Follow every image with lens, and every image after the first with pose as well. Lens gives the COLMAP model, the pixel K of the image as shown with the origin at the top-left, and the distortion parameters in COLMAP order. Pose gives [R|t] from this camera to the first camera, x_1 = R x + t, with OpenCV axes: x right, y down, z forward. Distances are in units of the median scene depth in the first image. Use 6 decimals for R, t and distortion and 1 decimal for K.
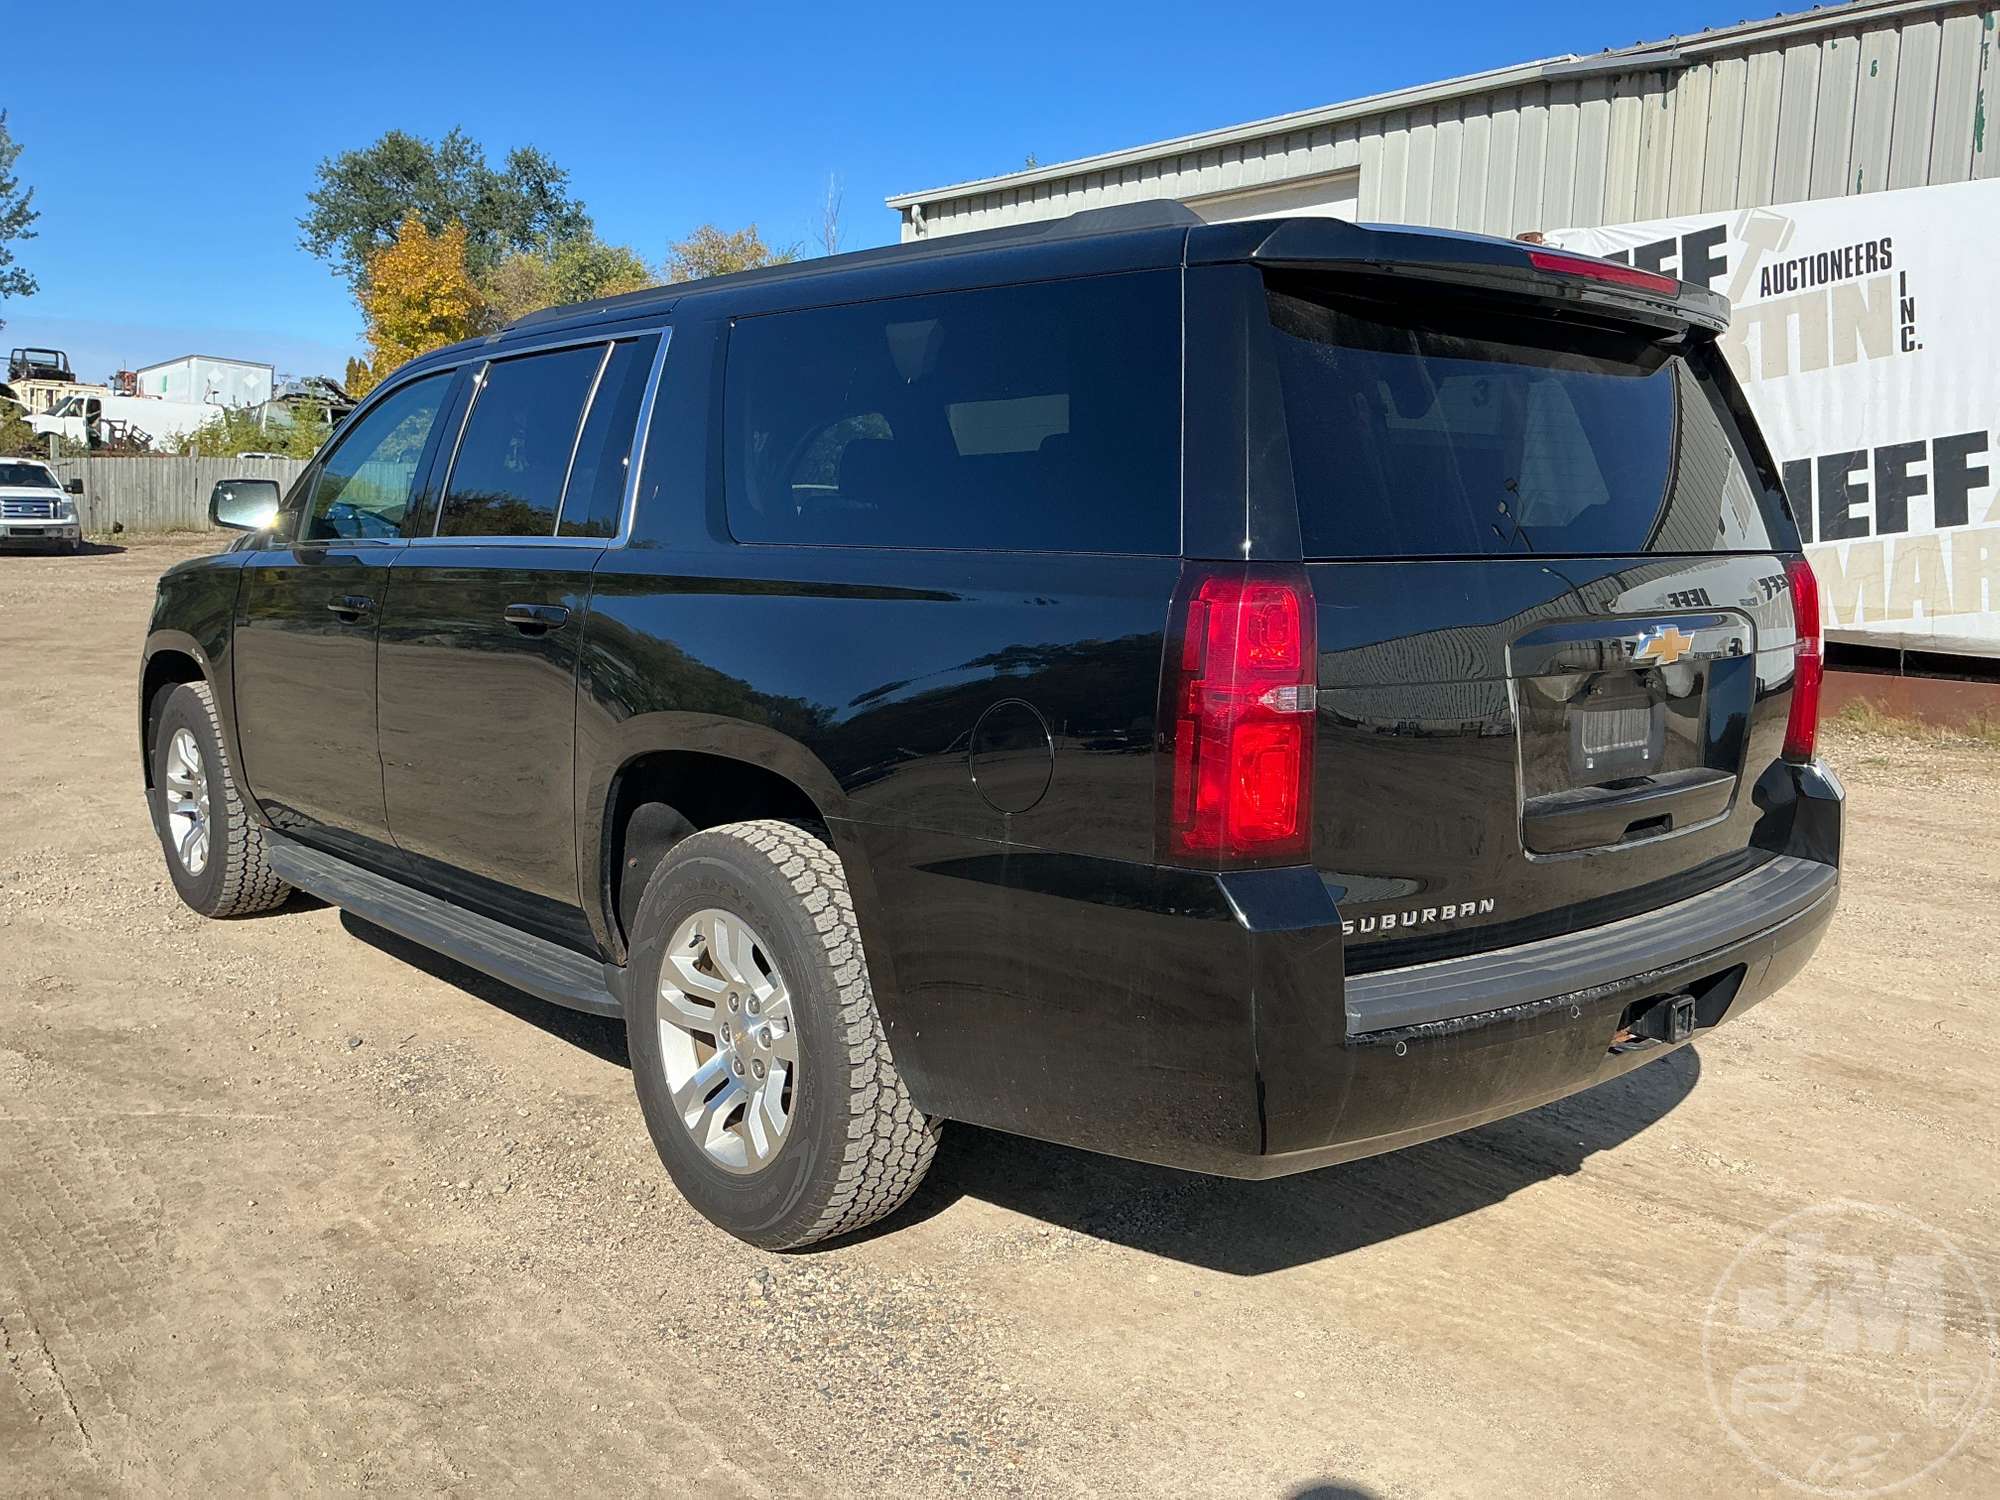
lens RADIAL K [[1676.4, 0, 1000.0], [0, 1676.4, 750.0], [0, 0, 1]] dist [-0.031717, 0.000358]
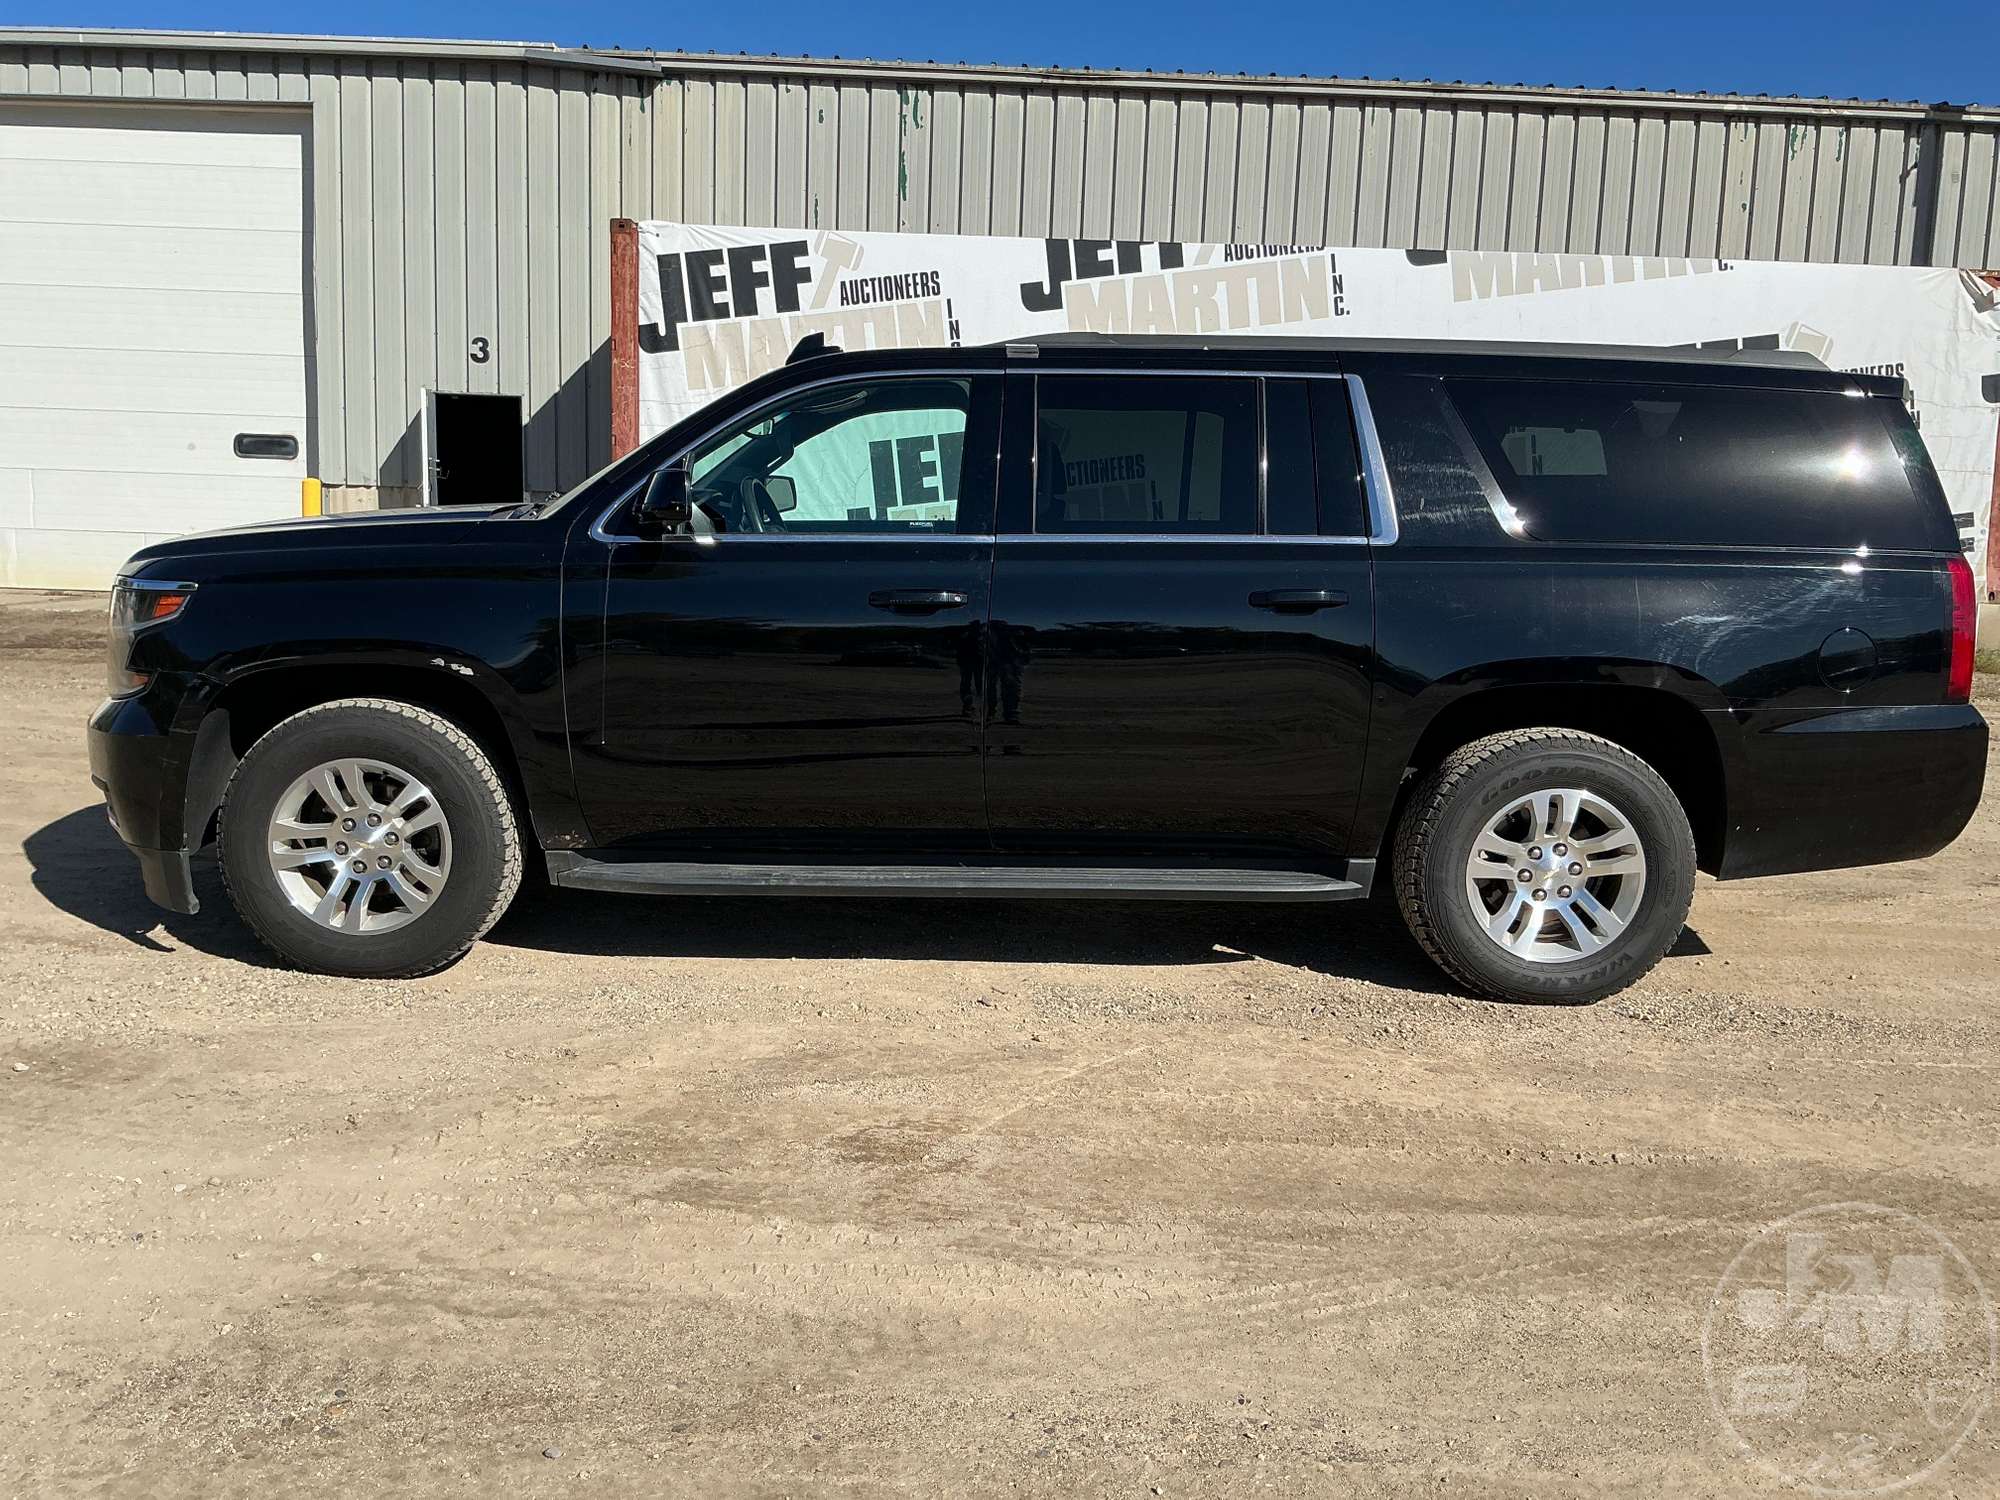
lens RADIAL K [[1668.0, 0, 1000.0], [0, 1668.0, 750.0], [0, 0, 1]] dist [0.033801, -0.097436]
pose [[0.646240, -0.103824, 0.756038, -0.430929], [0.078299, 0.994494, 0.069643, -0.021722], [-0.759107, 0.014191, 0.650812, 0.107280]]
